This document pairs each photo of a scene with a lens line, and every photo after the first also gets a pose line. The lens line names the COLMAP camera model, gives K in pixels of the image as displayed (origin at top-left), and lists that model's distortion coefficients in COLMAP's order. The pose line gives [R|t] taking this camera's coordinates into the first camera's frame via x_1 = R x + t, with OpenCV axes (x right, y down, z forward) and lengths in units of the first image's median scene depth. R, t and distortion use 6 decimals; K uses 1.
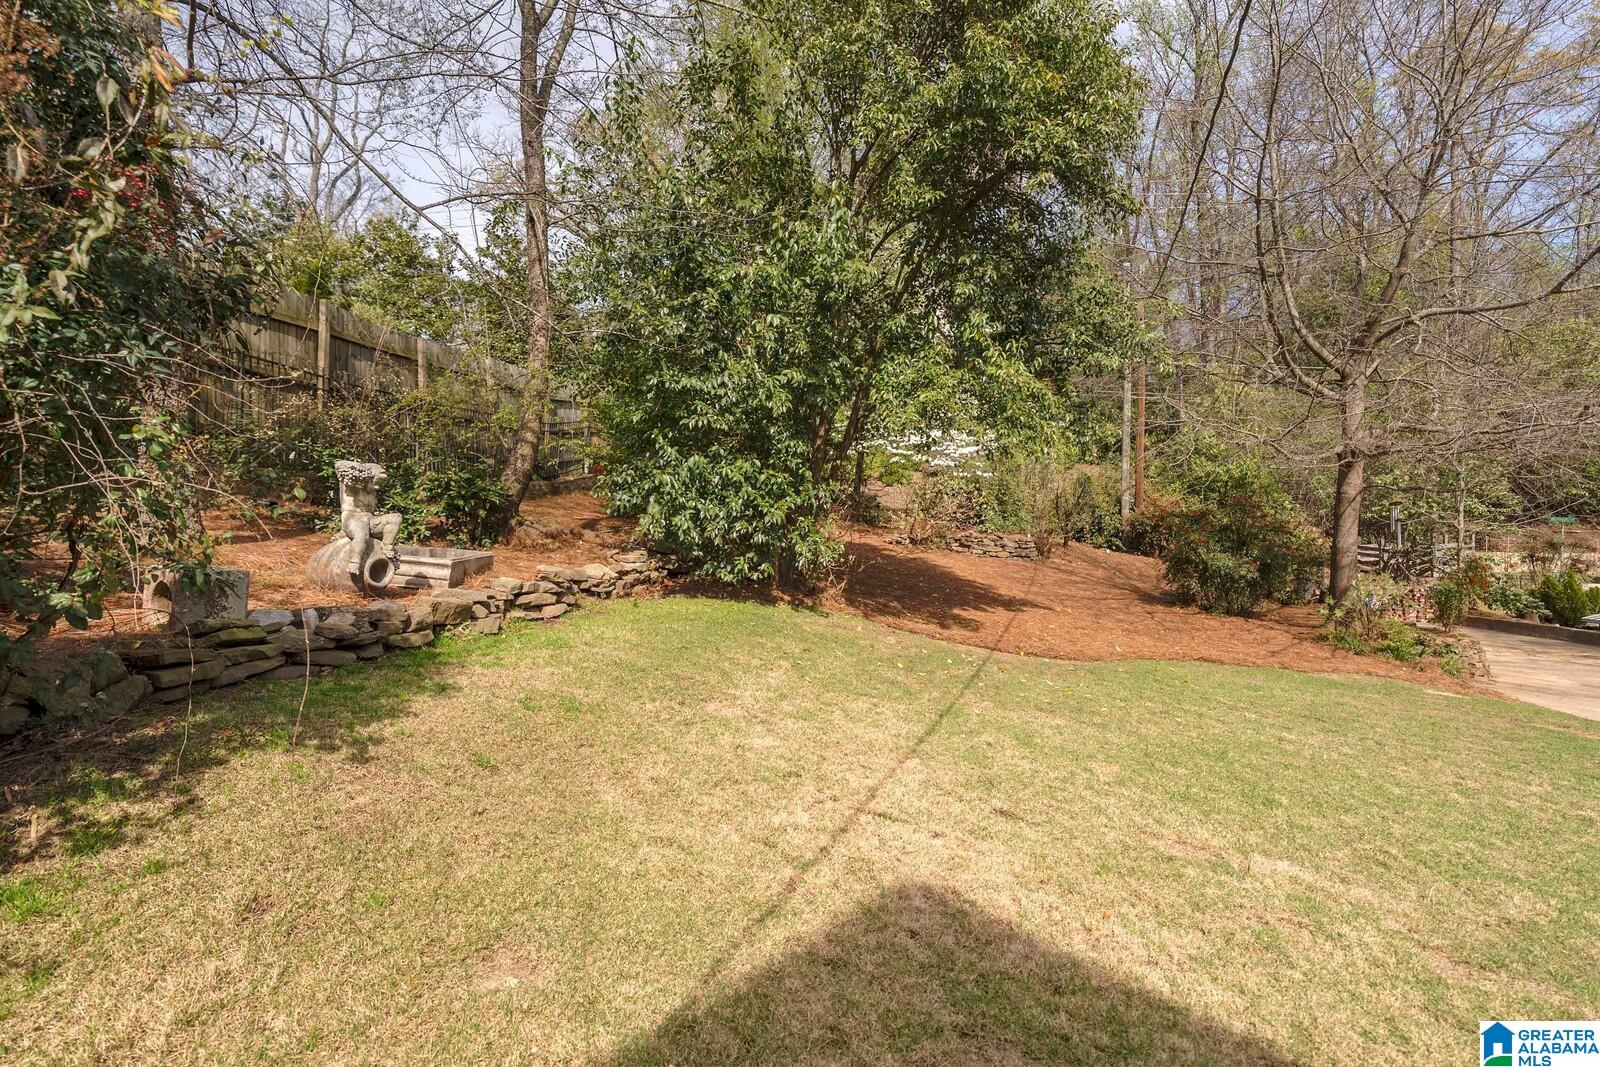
lens RADIAL K [[770.7, 0, 801.7], [0, 770.7, 540.7], [0, 0, 1]] dist [0.001619, -0.000819]
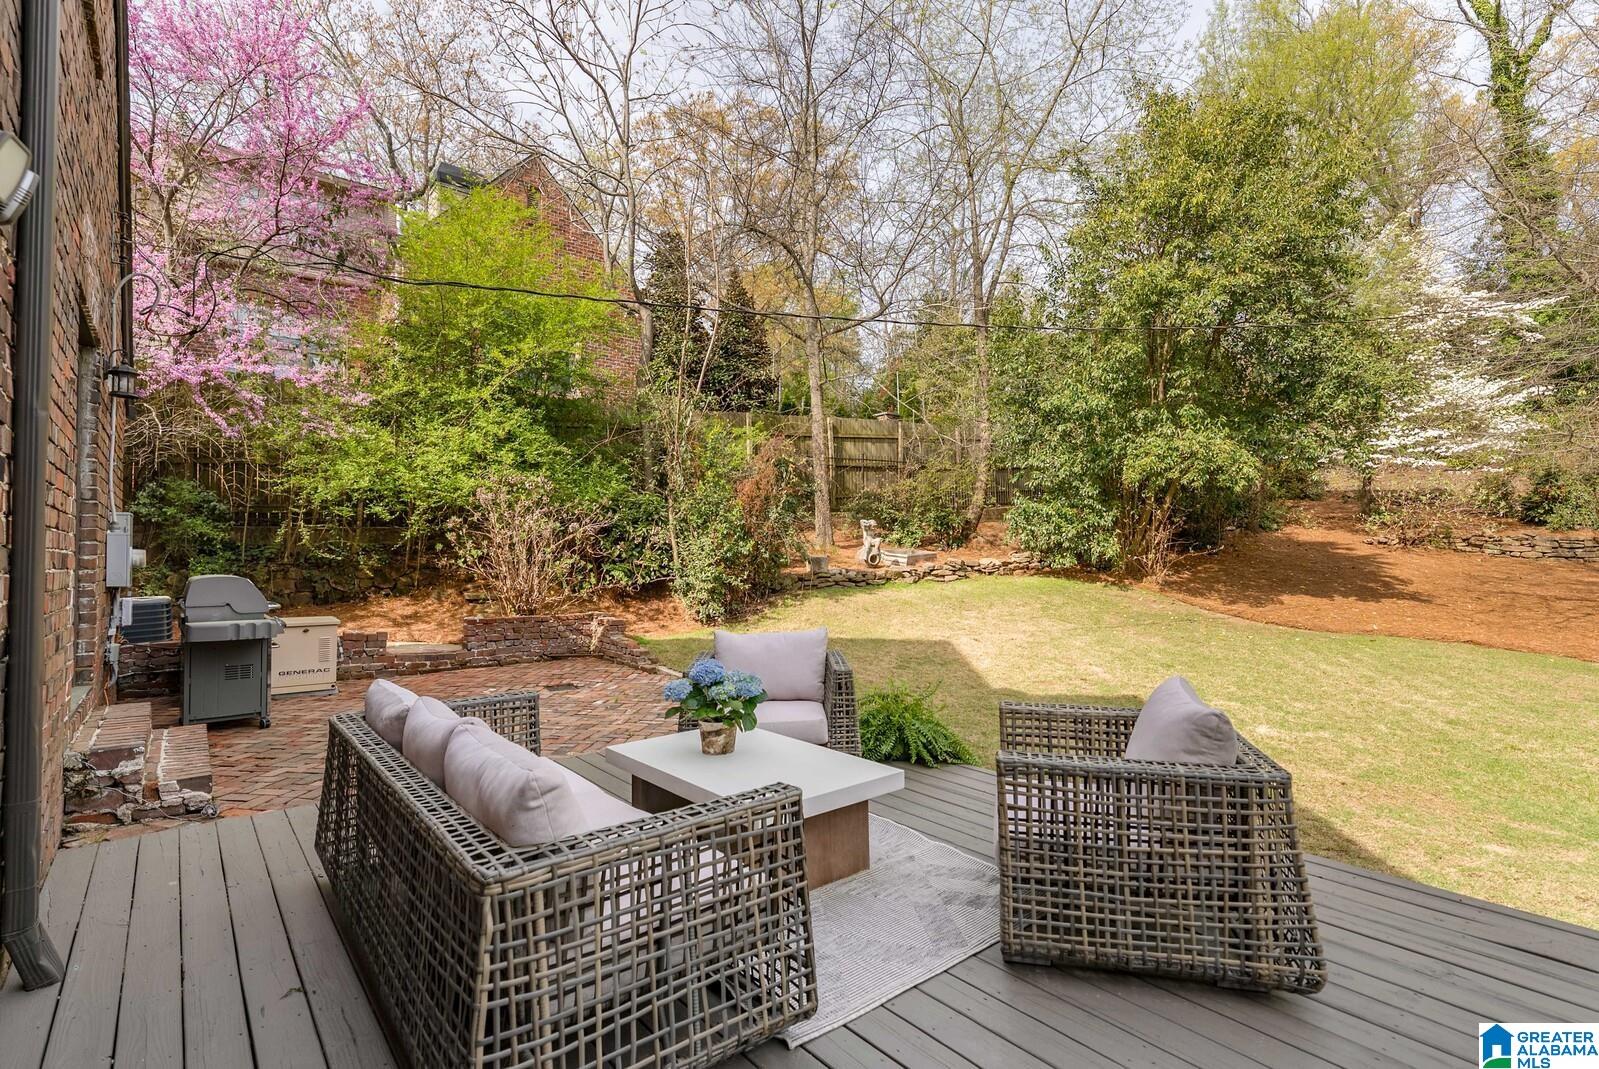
lens RADIAL K [[770.2, 0, 799.5], [0, 770.2, 536.1], [0, 0, 1]] dist [0.001619, -0.000819]
pose [[0.694459, -0.014887, -0.719378, 1.227992], [0.010702, 0.999889, -0.010361, -0.015819], [0.719453, -0.000504, 0.694541, -1.089013]]
